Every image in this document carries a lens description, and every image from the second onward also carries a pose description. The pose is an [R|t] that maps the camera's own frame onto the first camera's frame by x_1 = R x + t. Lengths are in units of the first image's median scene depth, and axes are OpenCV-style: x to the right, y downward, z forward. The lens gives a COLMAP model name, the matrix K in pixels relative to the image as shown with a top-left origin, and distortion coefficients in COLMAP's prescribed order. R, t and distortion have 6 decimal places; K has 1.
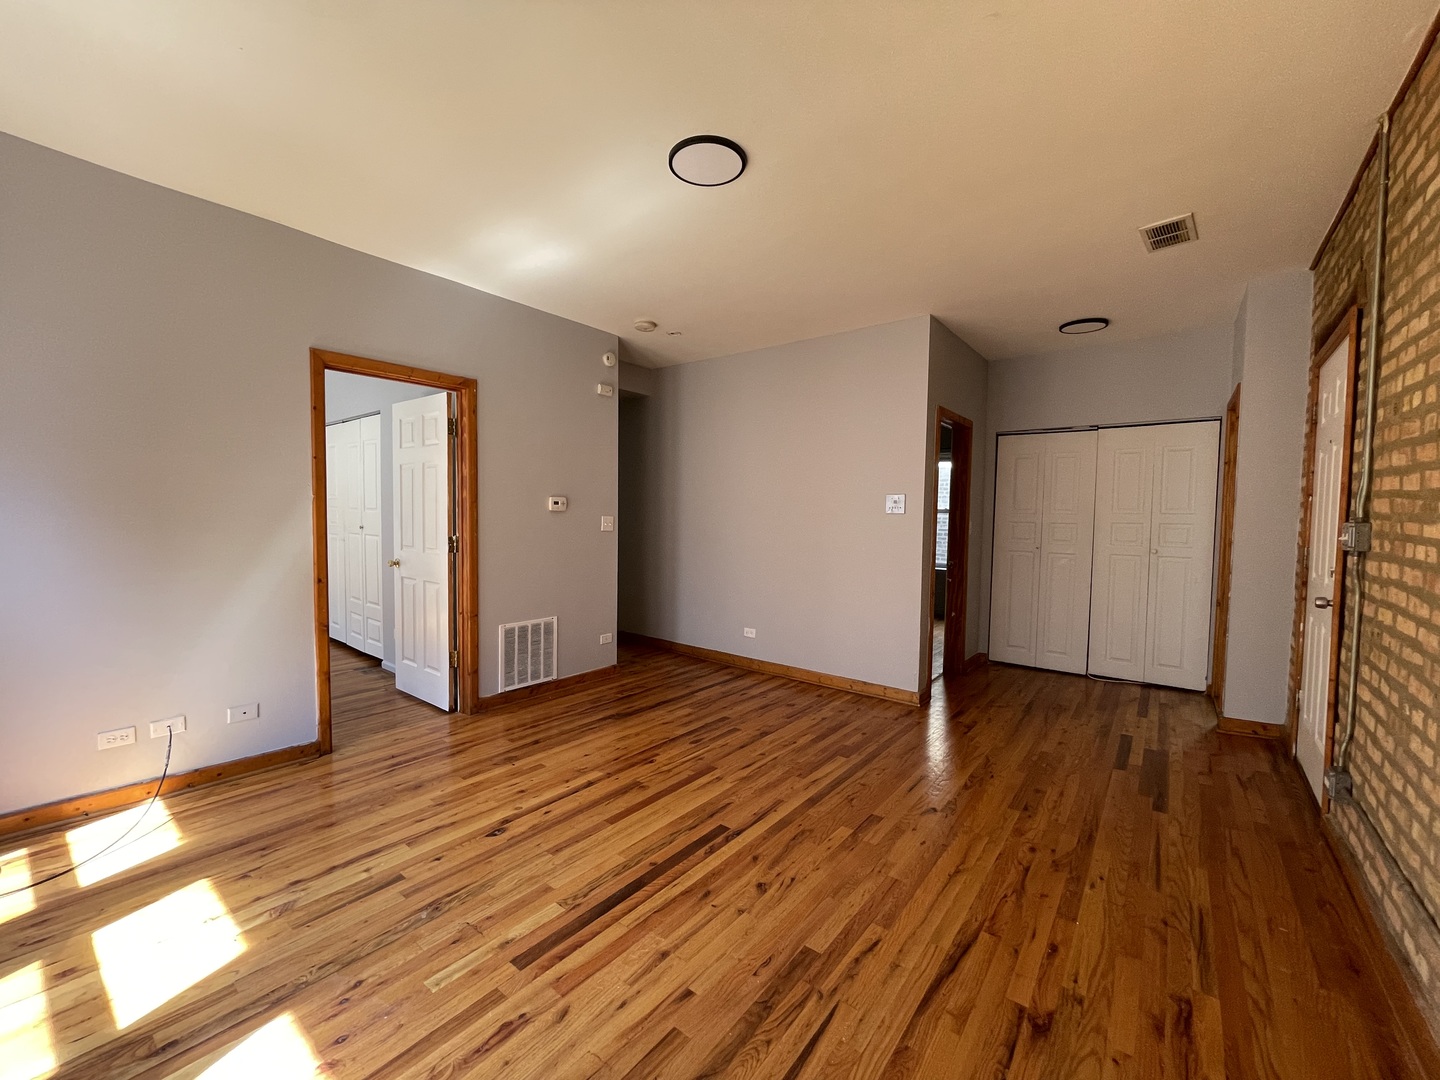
lens RADIAL K [[587.0, 0, 722.8], [0, 587.0, 539.8], [0, 0, 1]] dist [-0.001852, 0.001023]
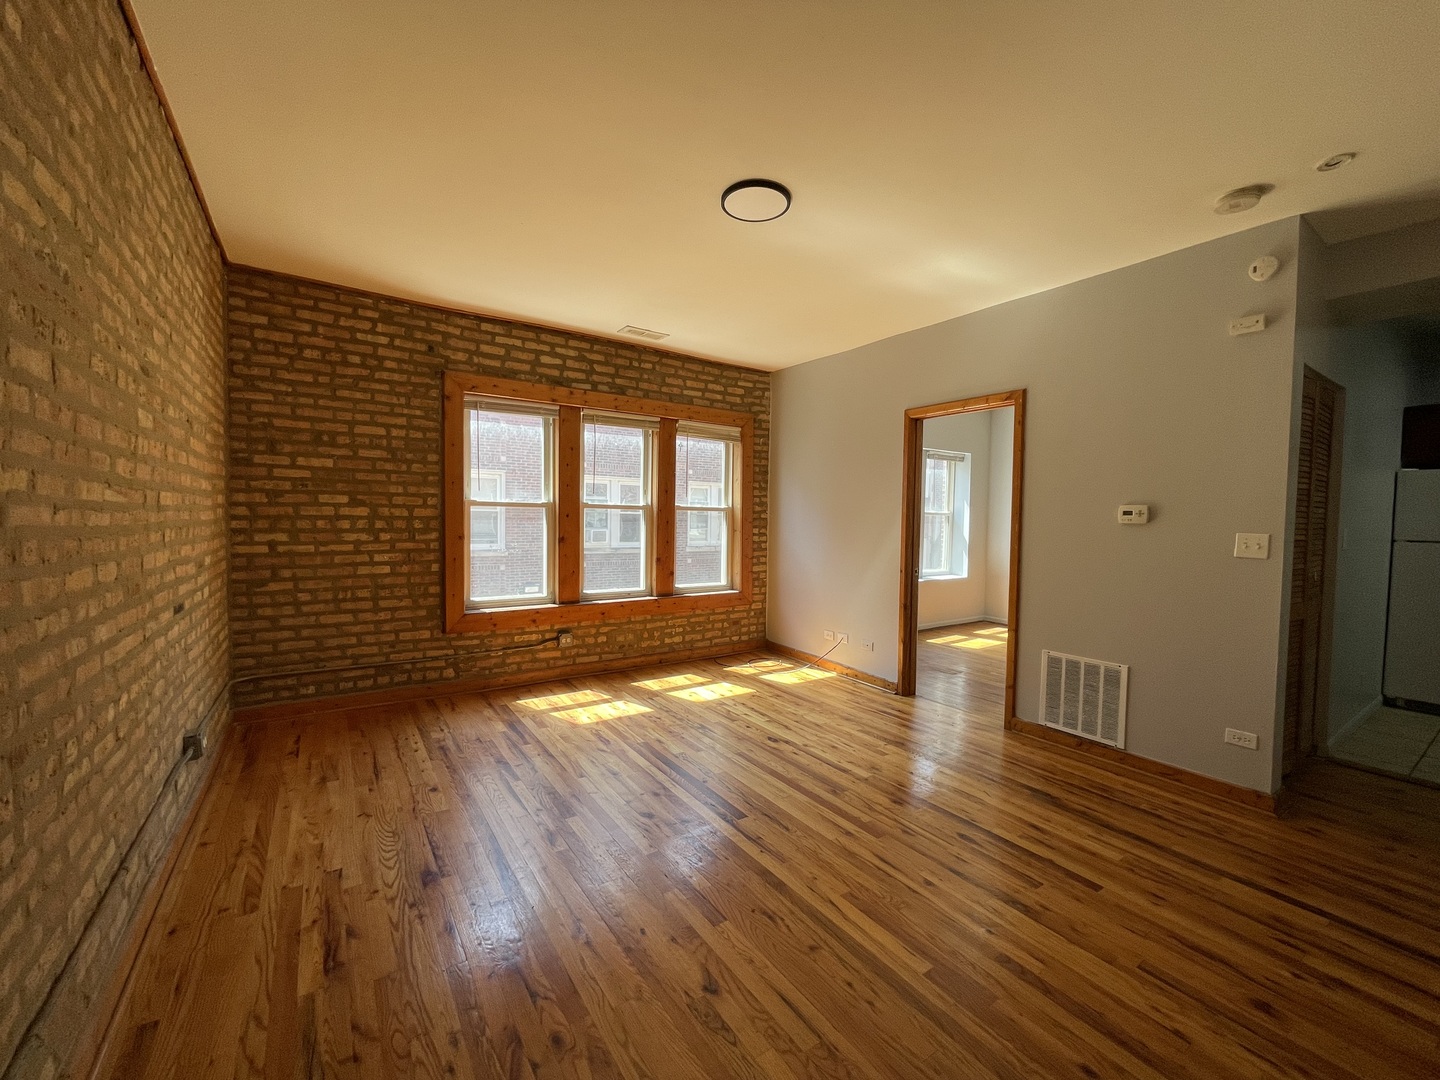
lens RADIAL K [[587.0, 0, 711.4], [0, 587.0, 539.6], [0, 0, 1]] dist [-0.001852, 0.001023]
pose [[-0.319655, 0.017180, -0.947378, 0.714089], [-0.062616, 0.997267, 0.039212, -0.030245], [0.945463, 0.071855, -0.317706, 0.884774]]
